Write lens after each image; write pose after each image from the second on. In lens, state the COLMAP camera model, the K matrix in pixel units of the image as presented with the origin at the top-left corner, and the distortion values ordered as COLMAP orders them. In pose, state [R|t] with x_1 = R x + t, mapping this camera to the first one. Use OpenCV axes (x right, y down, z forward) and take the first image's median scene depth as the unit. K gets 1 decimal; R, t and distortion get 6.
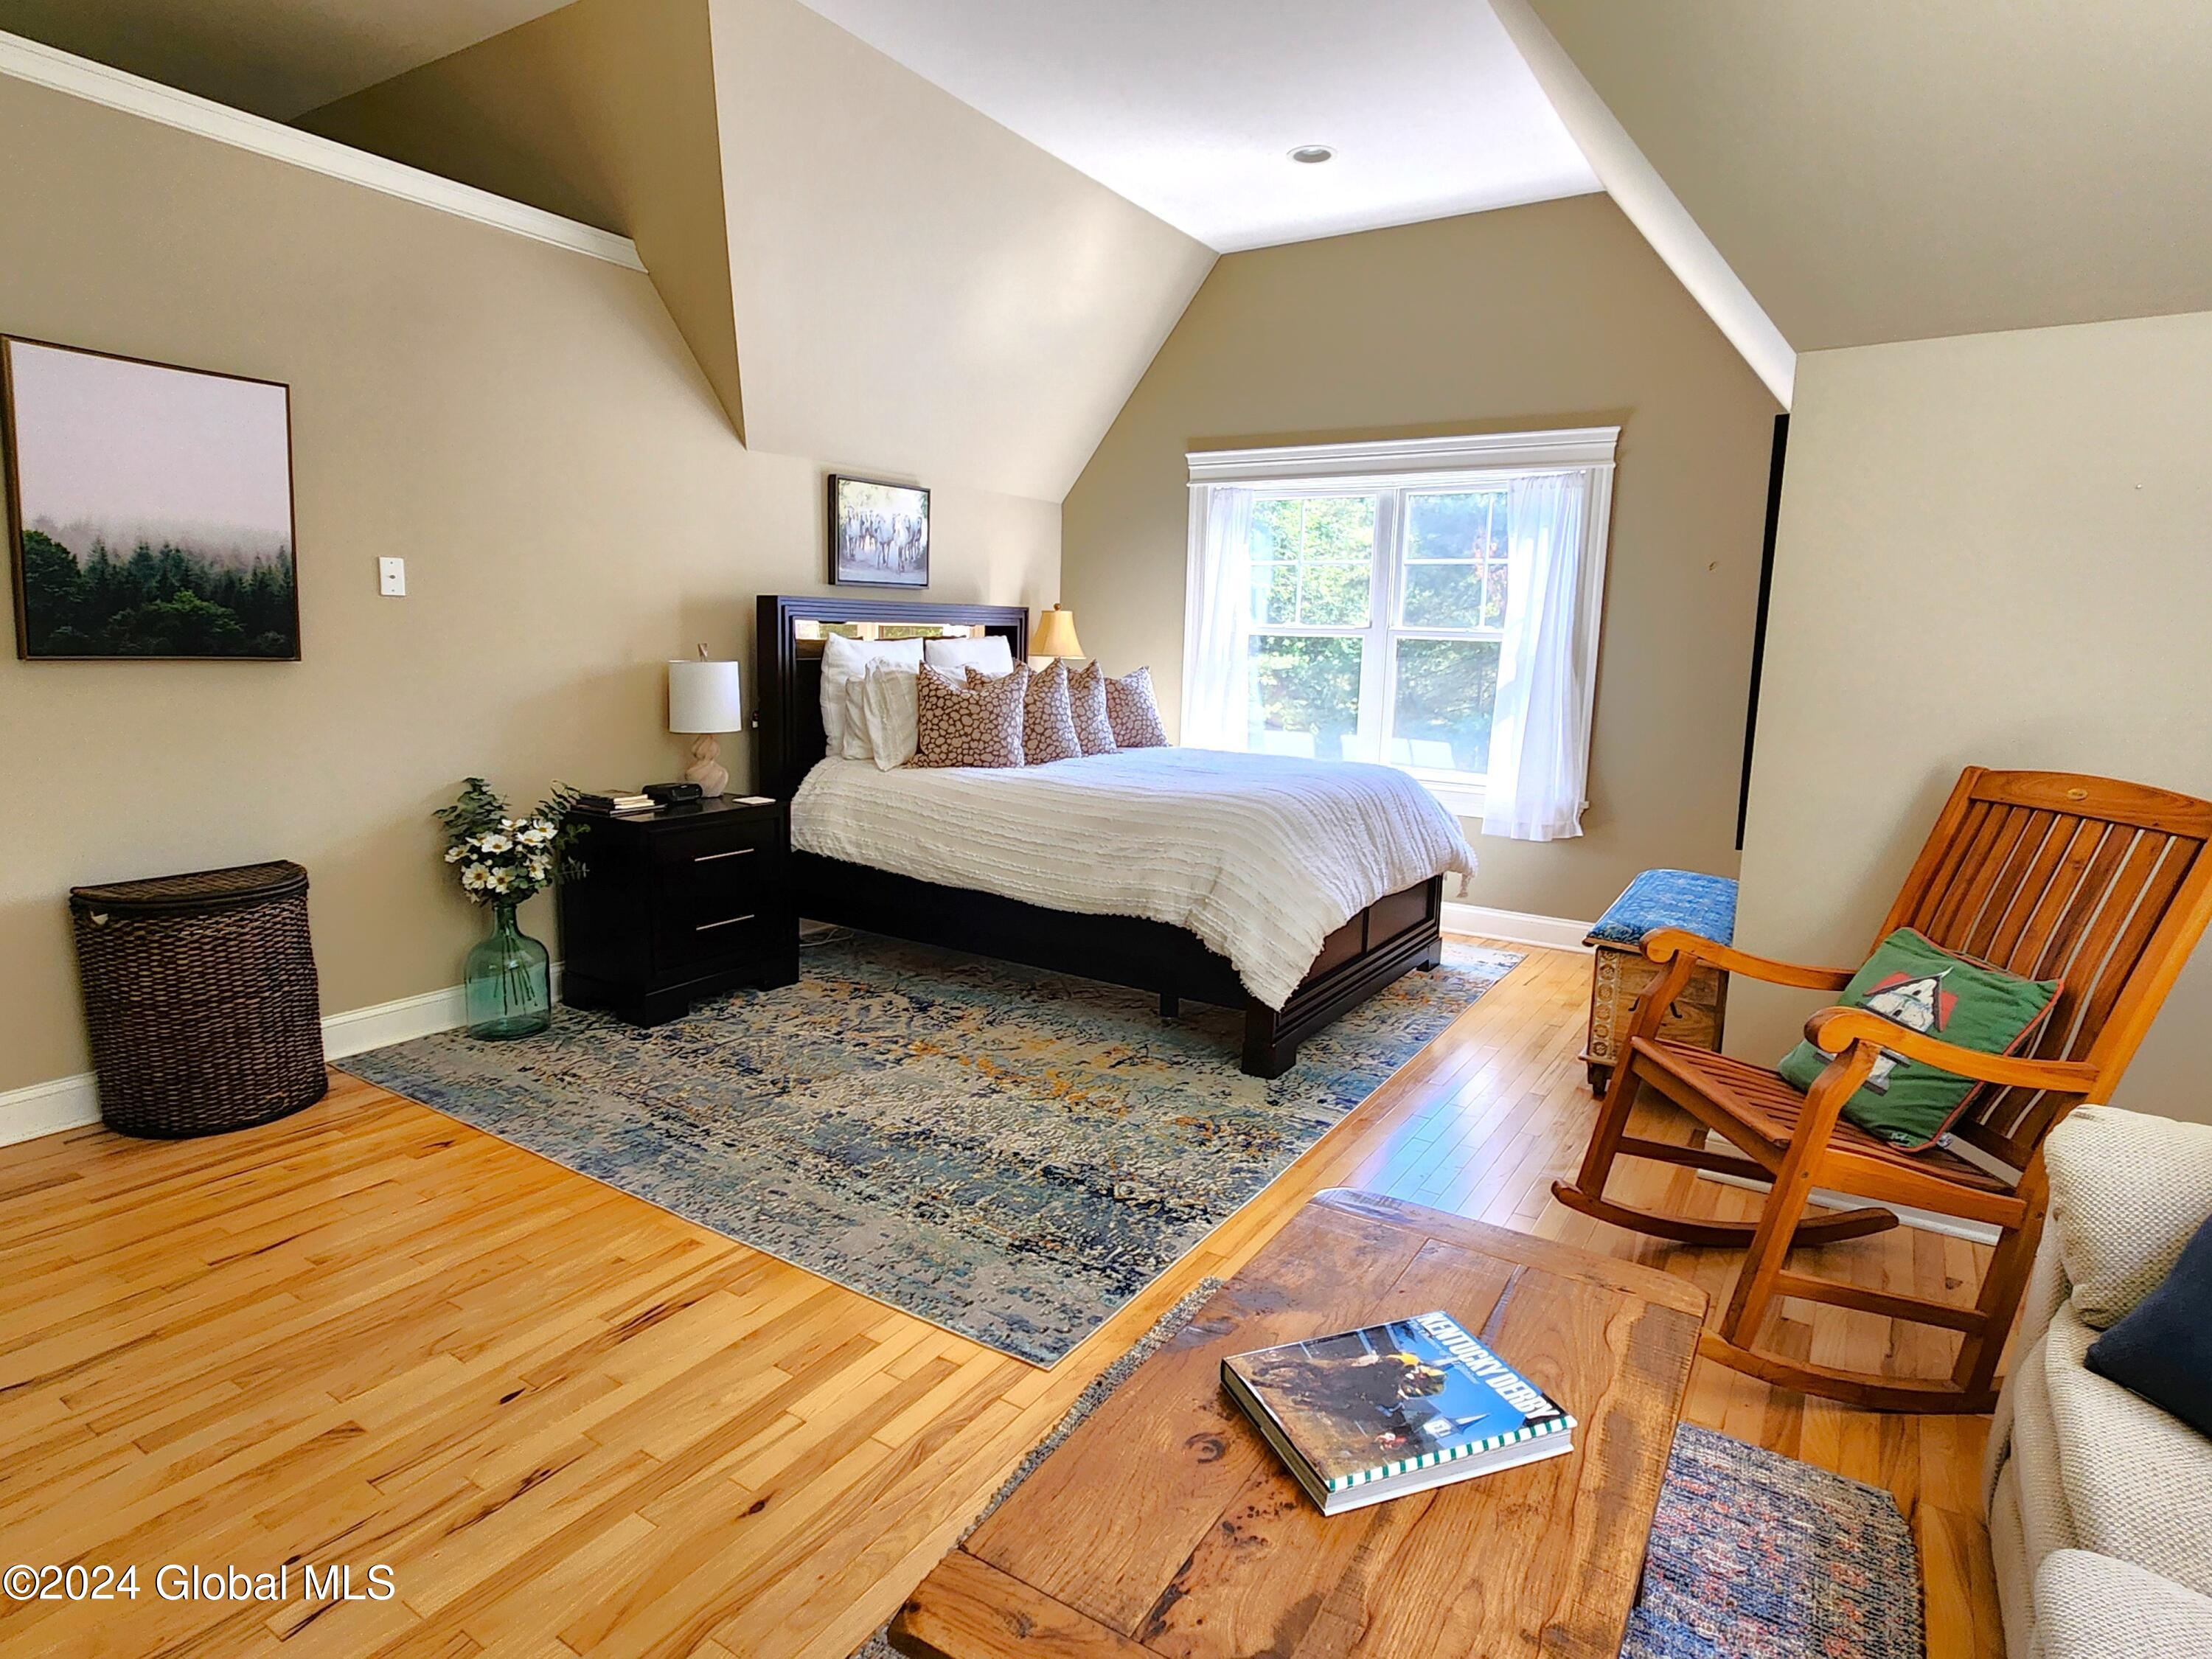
lens RADIAL K [[1205.7, 0, 1100.4], [0, 1205.7, 805.7], [0, 0, 1]] dist [0.002427, 0.000381]
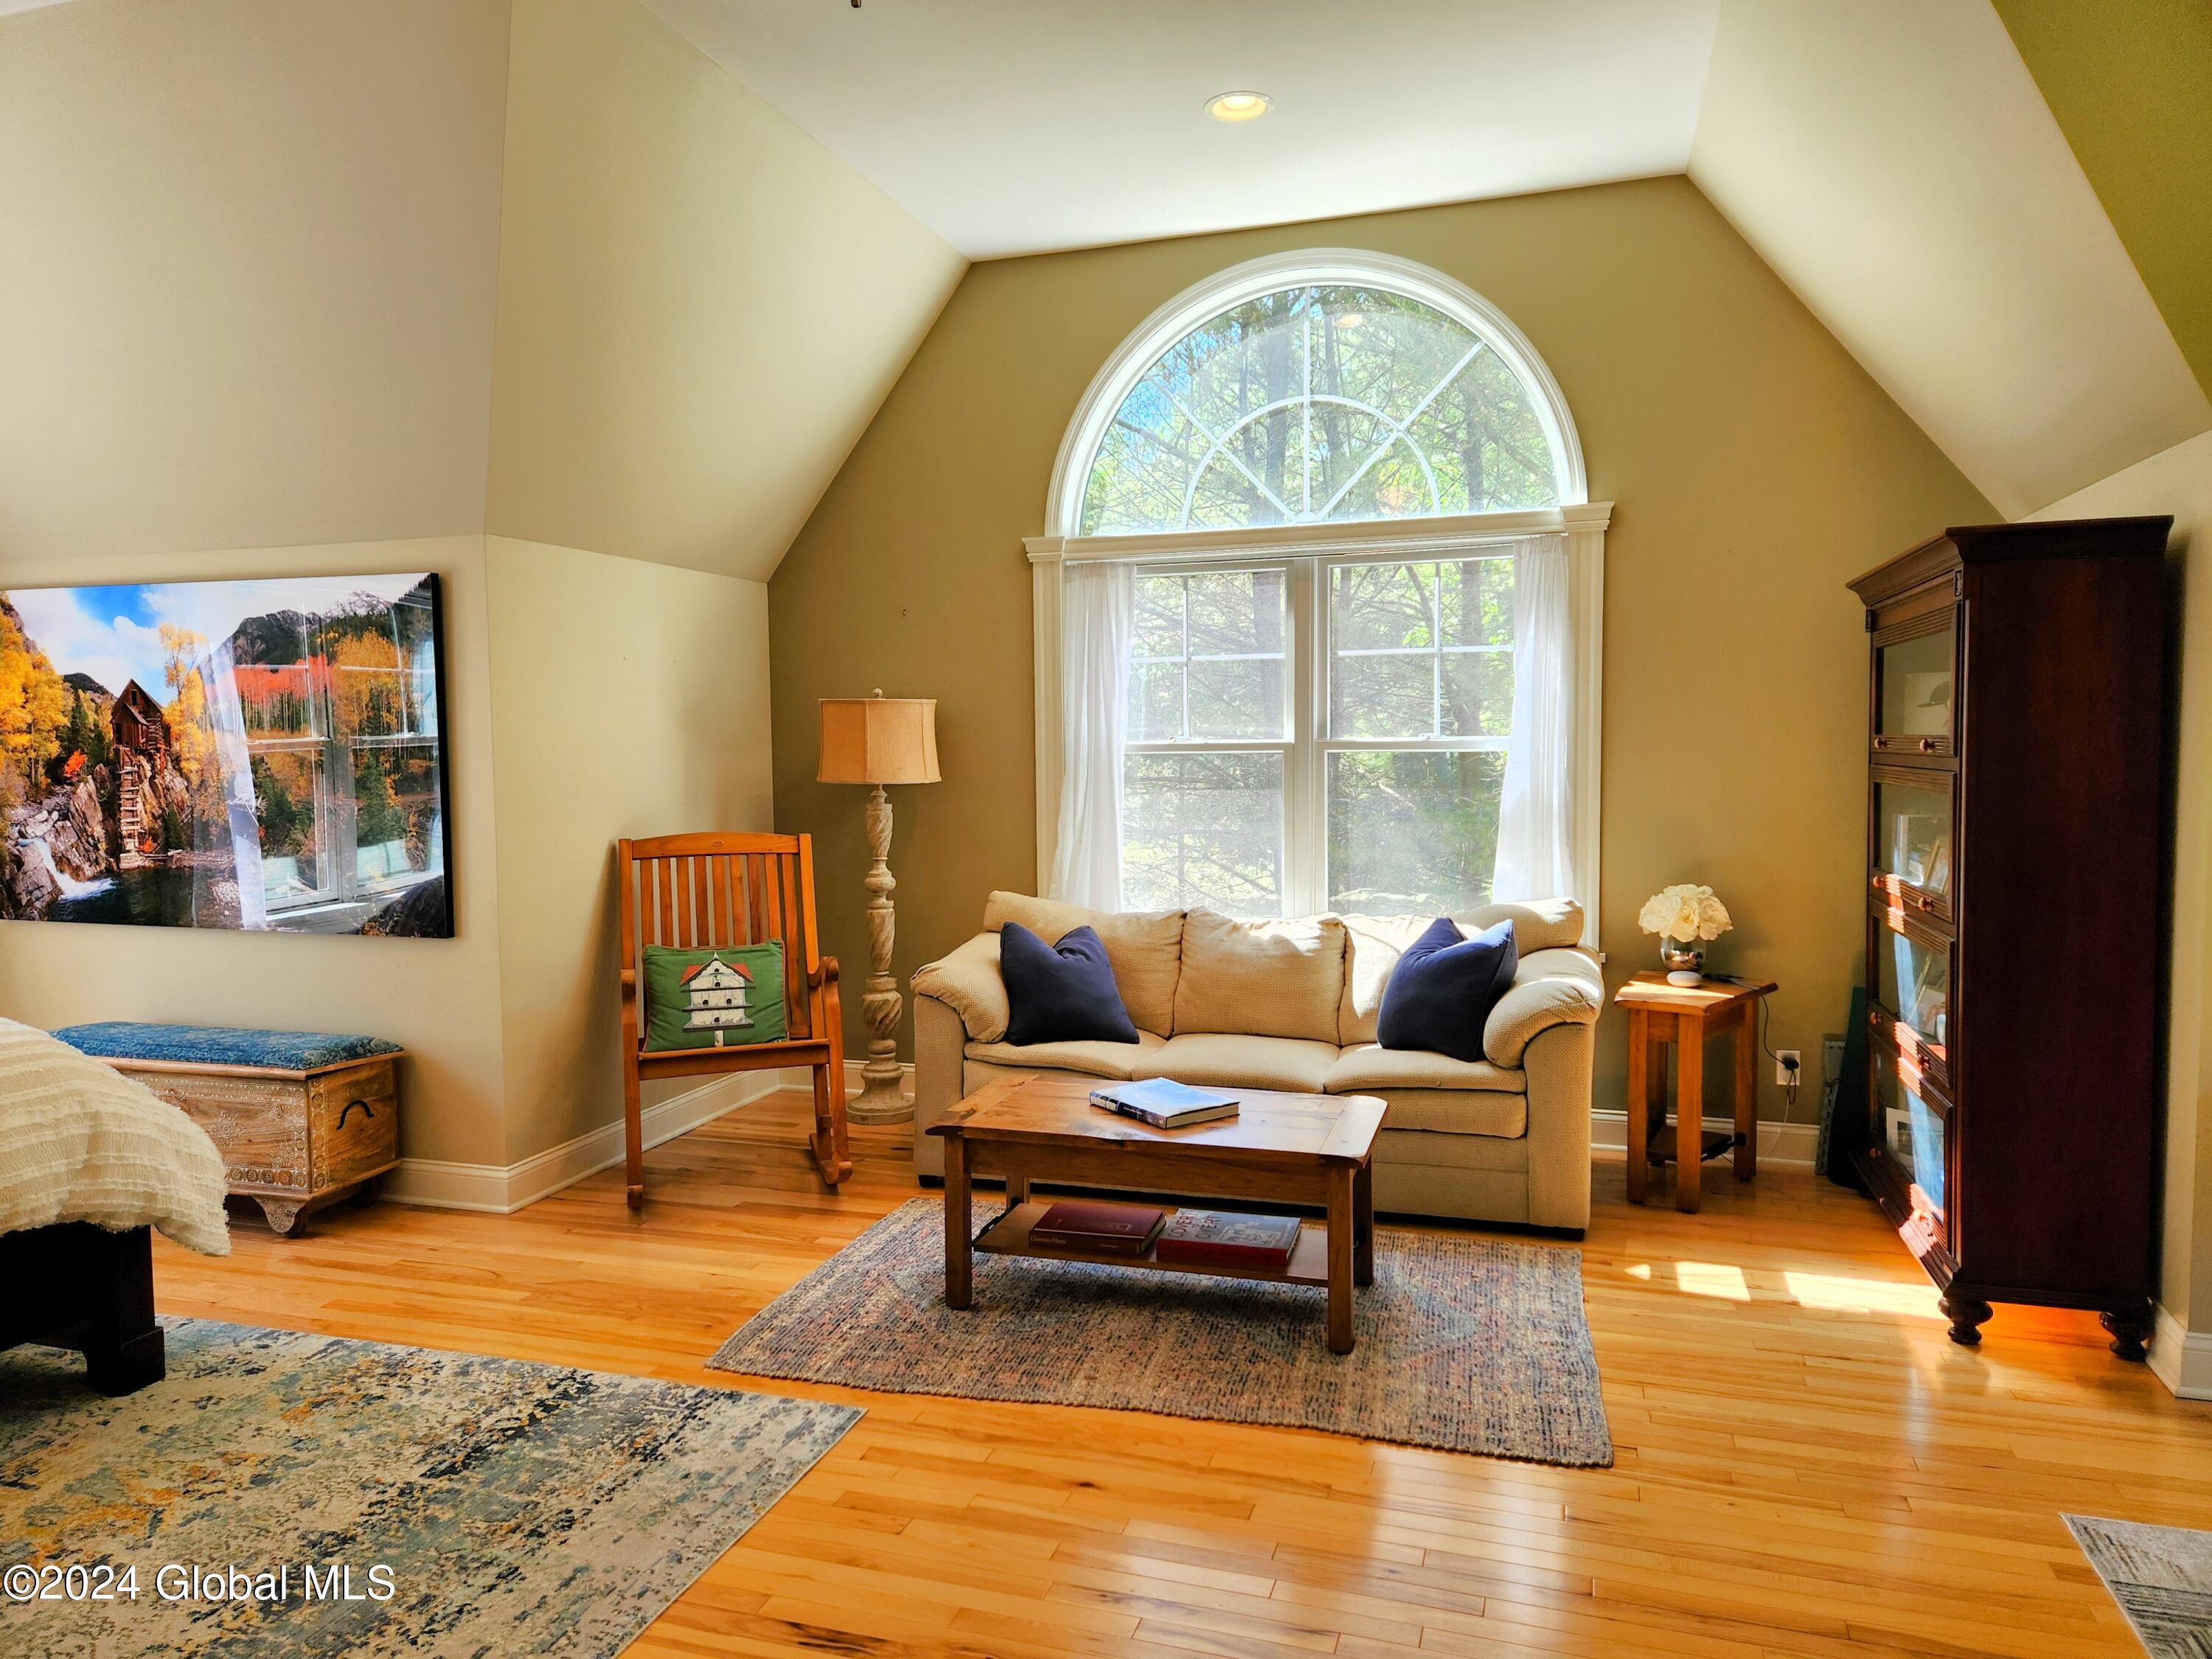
lens RADIAL K [[1437.5, 0, 1106.0], [0, 1437.5, 829.5], [0, 0, 1]] dist [0.003170, -0.000702]
pose [[-0.261918, -0.079872, 0.961779, -1.000296], [0.139632, 0.982947, 0.119655, -0.152021], [-0.954935, 0.165636, -0.246299, 0.745029]]
